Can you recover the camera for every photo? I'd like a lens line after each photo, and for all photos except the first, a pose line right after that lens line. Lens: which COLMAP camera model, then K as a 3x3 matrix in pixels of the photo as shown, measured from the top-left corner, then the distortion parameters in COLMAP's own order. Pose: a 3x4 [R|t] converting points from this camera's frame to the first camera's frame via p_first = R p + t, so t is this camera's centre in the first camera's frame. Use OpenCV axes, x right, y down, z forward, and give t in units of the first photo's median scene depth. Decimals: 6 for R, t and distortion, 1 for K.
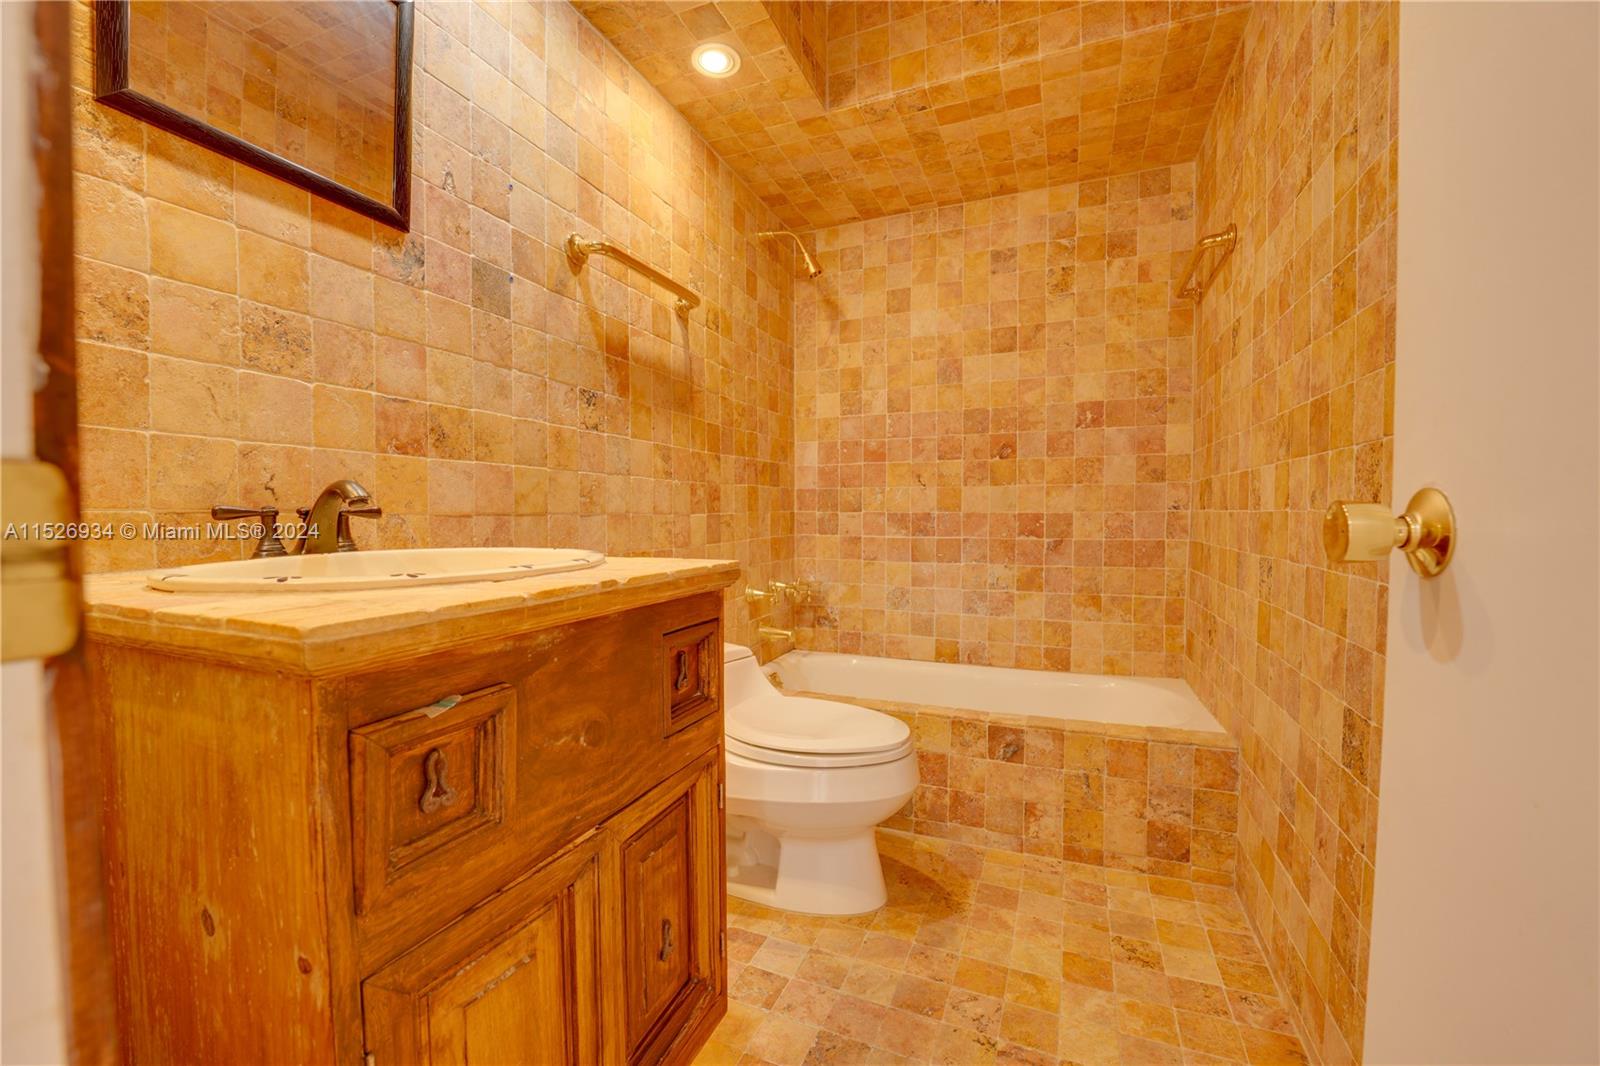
lens RADIAL K [[648.1, 0, 793.4], [0, 648.1, 541.6], [0, 0, 1]] dist [-0.032472, 0.004391]
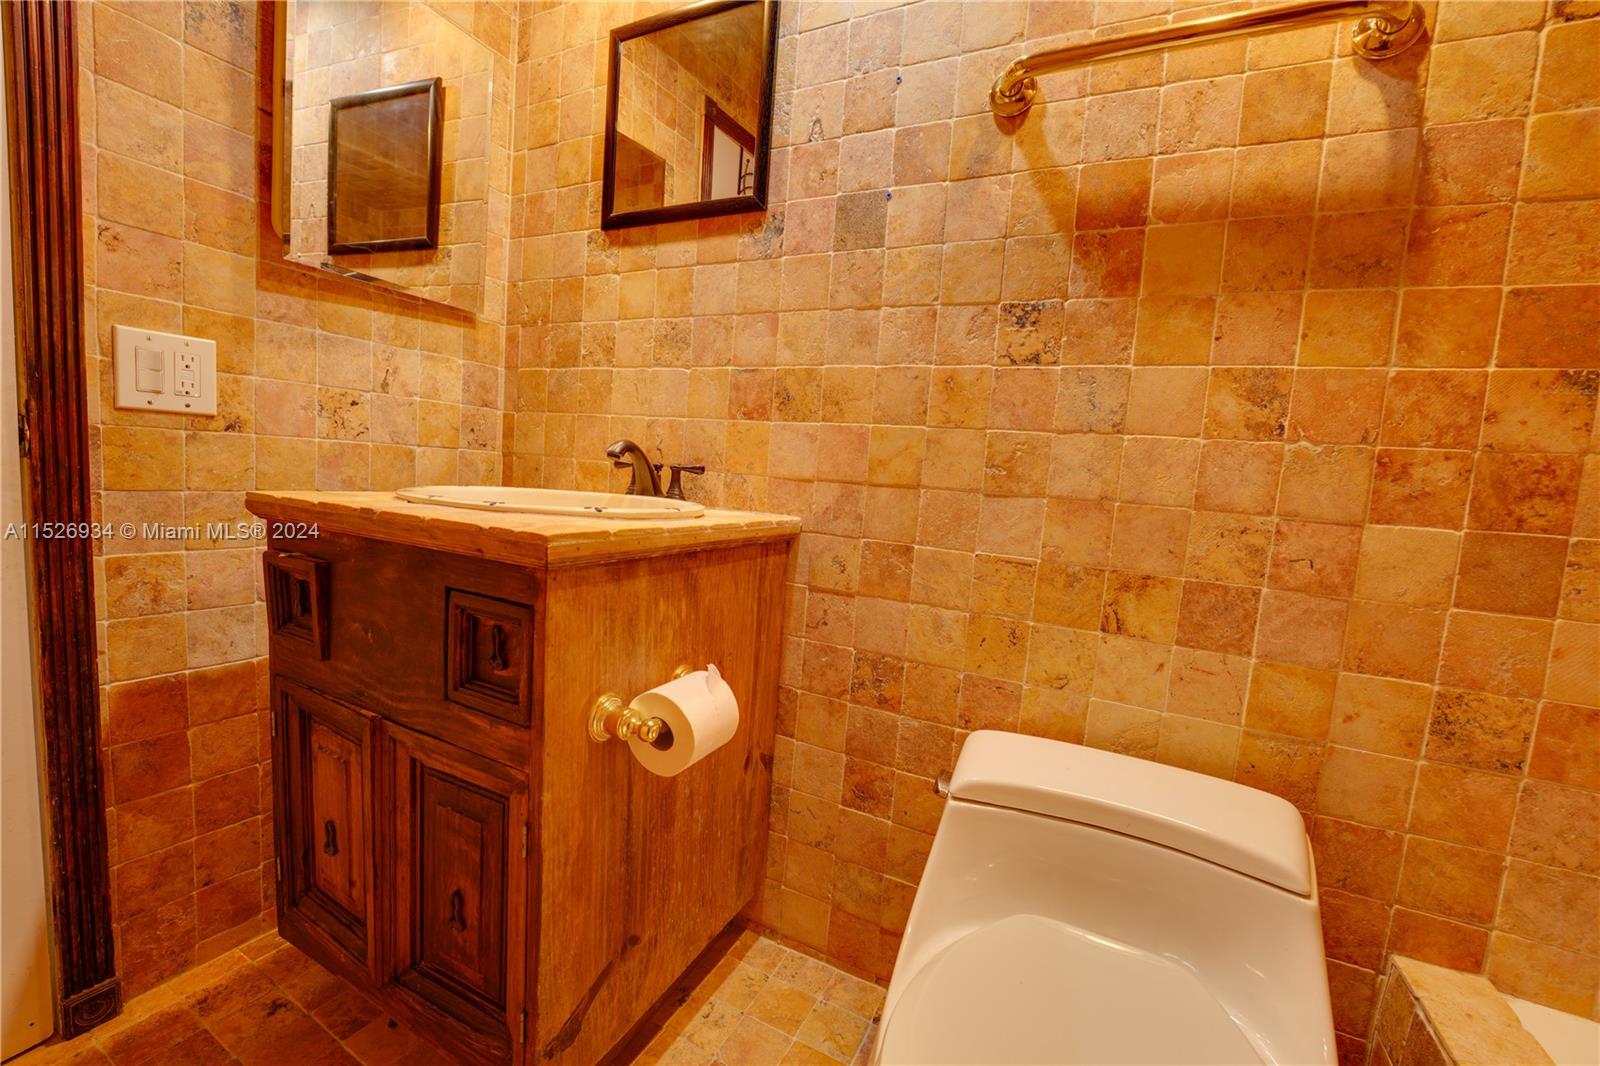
lens RADIAL K [[648.1, 0, 793.4], [0, 648.1, 541.6], [0, 0, 1]] dist [-0.032472, 0.004391]
pose [[-0.073153, 0.098182, -0.992476, 0.307818], [-0.114801, 0.987699, 0.106171, -0.034311], [0.990691, 0.121704, -0.060982, 0.712220]]
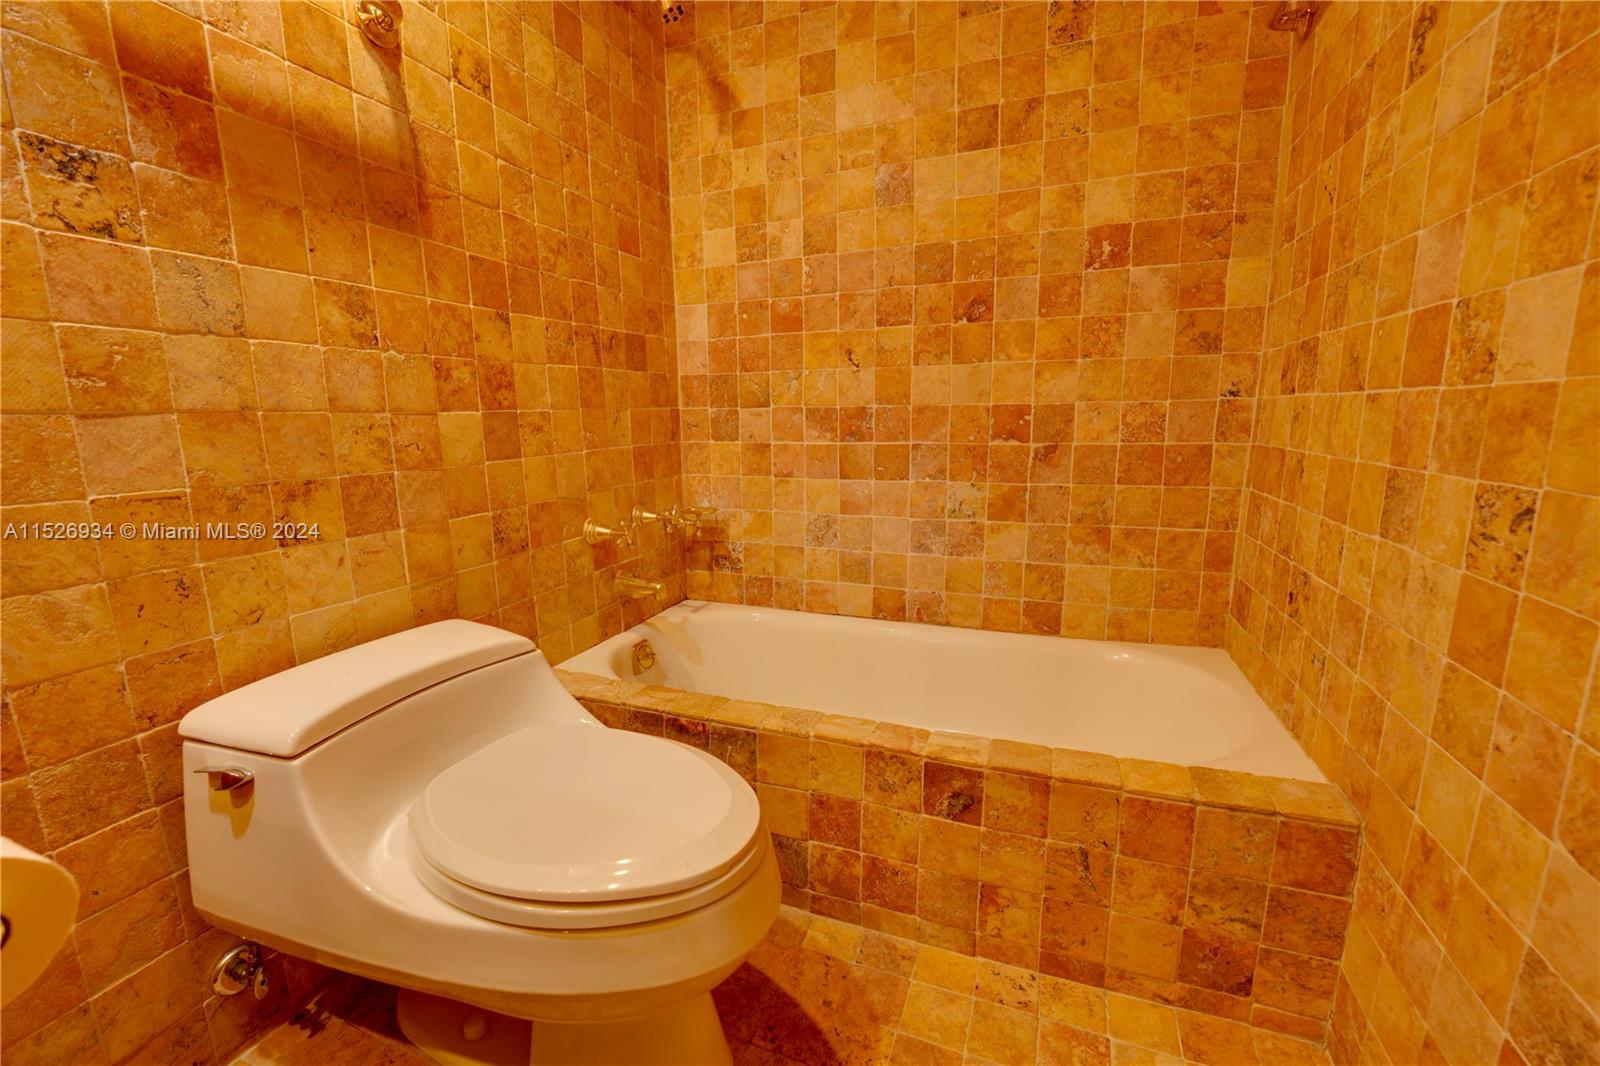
lens RADIAL K [[648.1, 0, 793.4], [0, 648.1, 541.6], [0, 0, 1]] dist [-0.032472, 0.004391]
pose [[0.999687, -0.017003, 0.018374, 0.168251], [0.014124, 0.989063, 0.146813, -0.007000], [-0.020670, -0.146507, 0.988994, 0.427379]]
